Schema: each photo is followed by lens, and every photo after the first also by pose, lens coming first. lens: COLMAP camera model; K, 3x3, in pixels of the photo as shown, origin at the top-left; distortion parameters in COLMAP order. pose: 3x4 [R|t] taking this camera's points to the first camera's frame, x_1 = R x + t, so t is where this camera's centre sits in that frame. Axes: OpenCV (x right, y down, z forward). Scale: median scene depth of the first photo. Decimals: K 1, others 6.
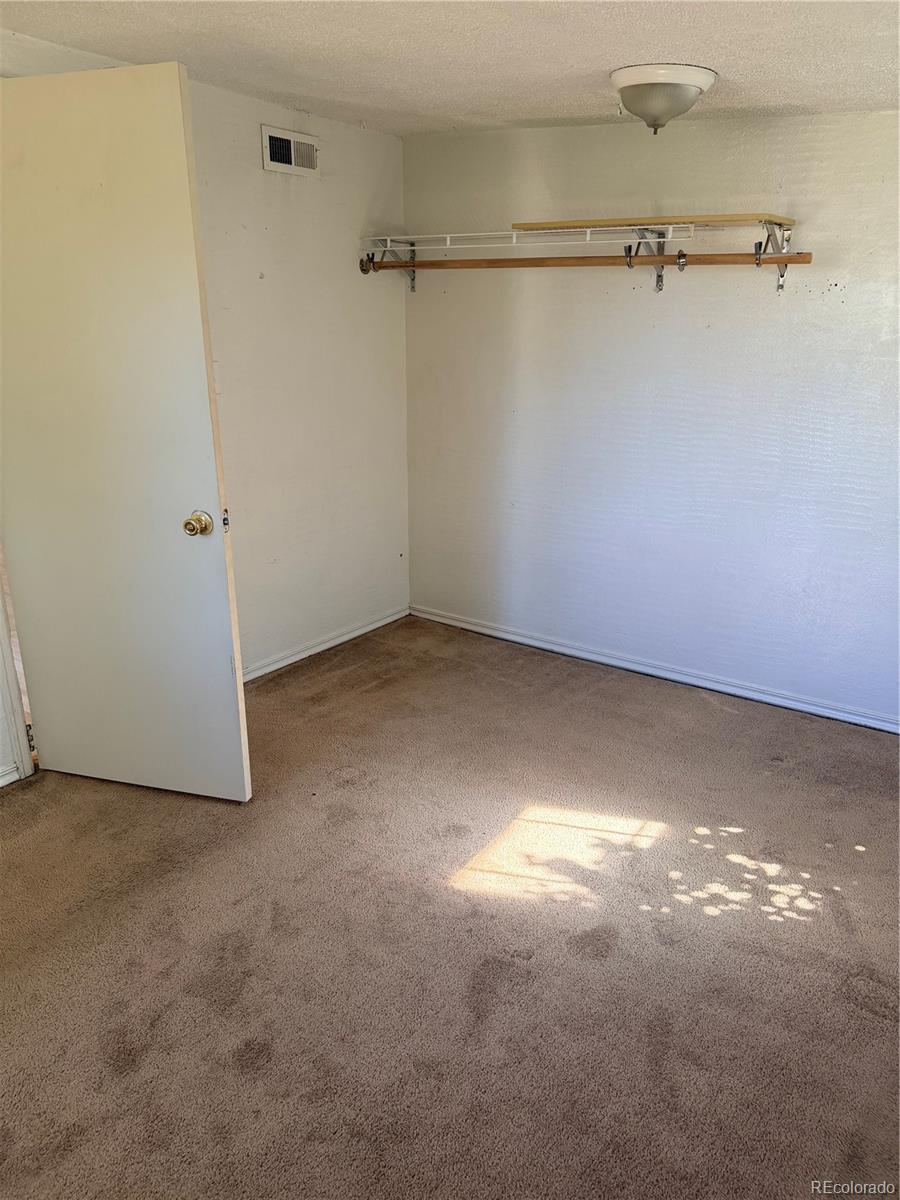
lens RADIAL K [[845.6, 0, 448.0], [0, 845.6, 607.0], [0, 0, 1]] dist [0.044033, -0.053319]
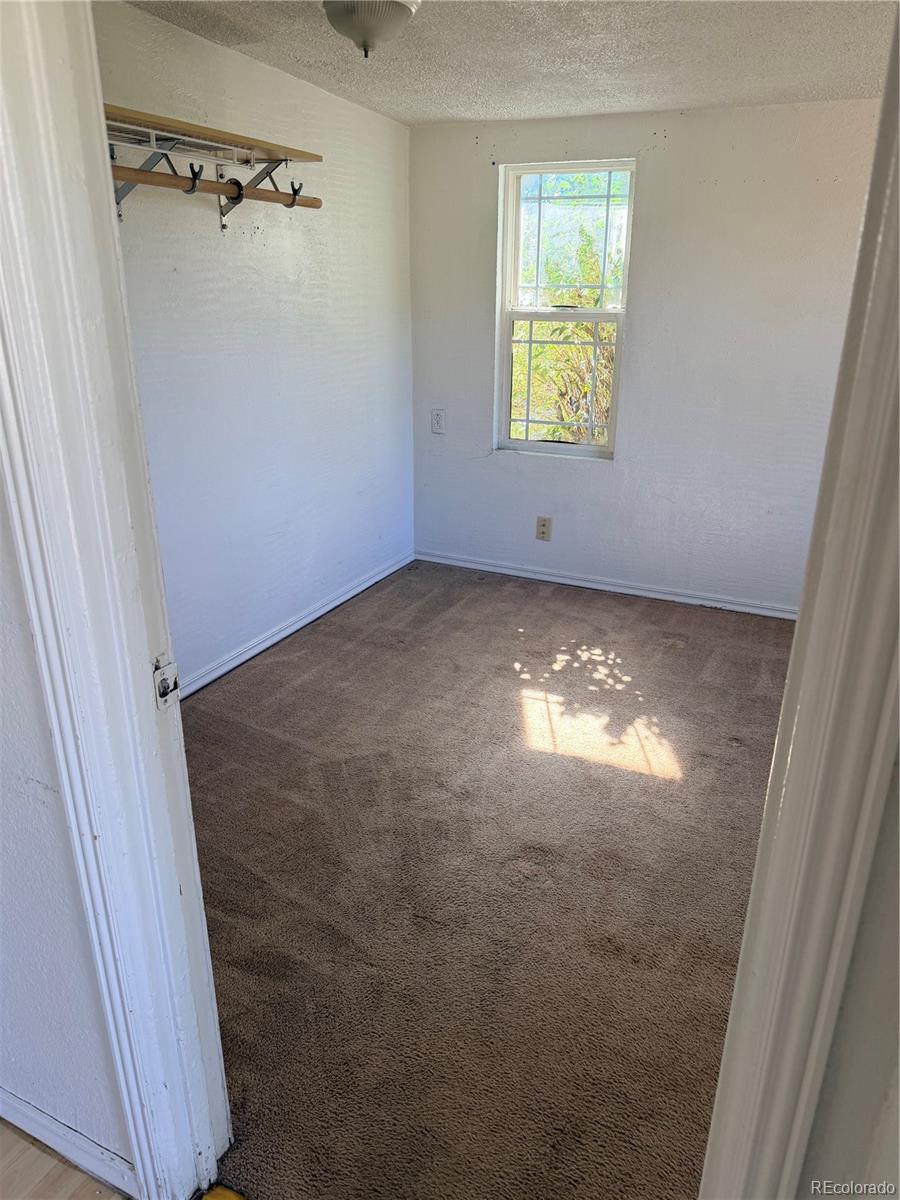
lens RADIAL K [[845.6, 0, 446.8], [0, 845.6, 594.4], [0, 0, 1]] dist [0.044033, -0.053319]
pose [[-0.153702, -0.360254, 0.920105, -0.840565], [0.316132, 0.864299, 0.391213, -0.391311], [-0.936182, 0.351004, -0.018957, 1.157511]]
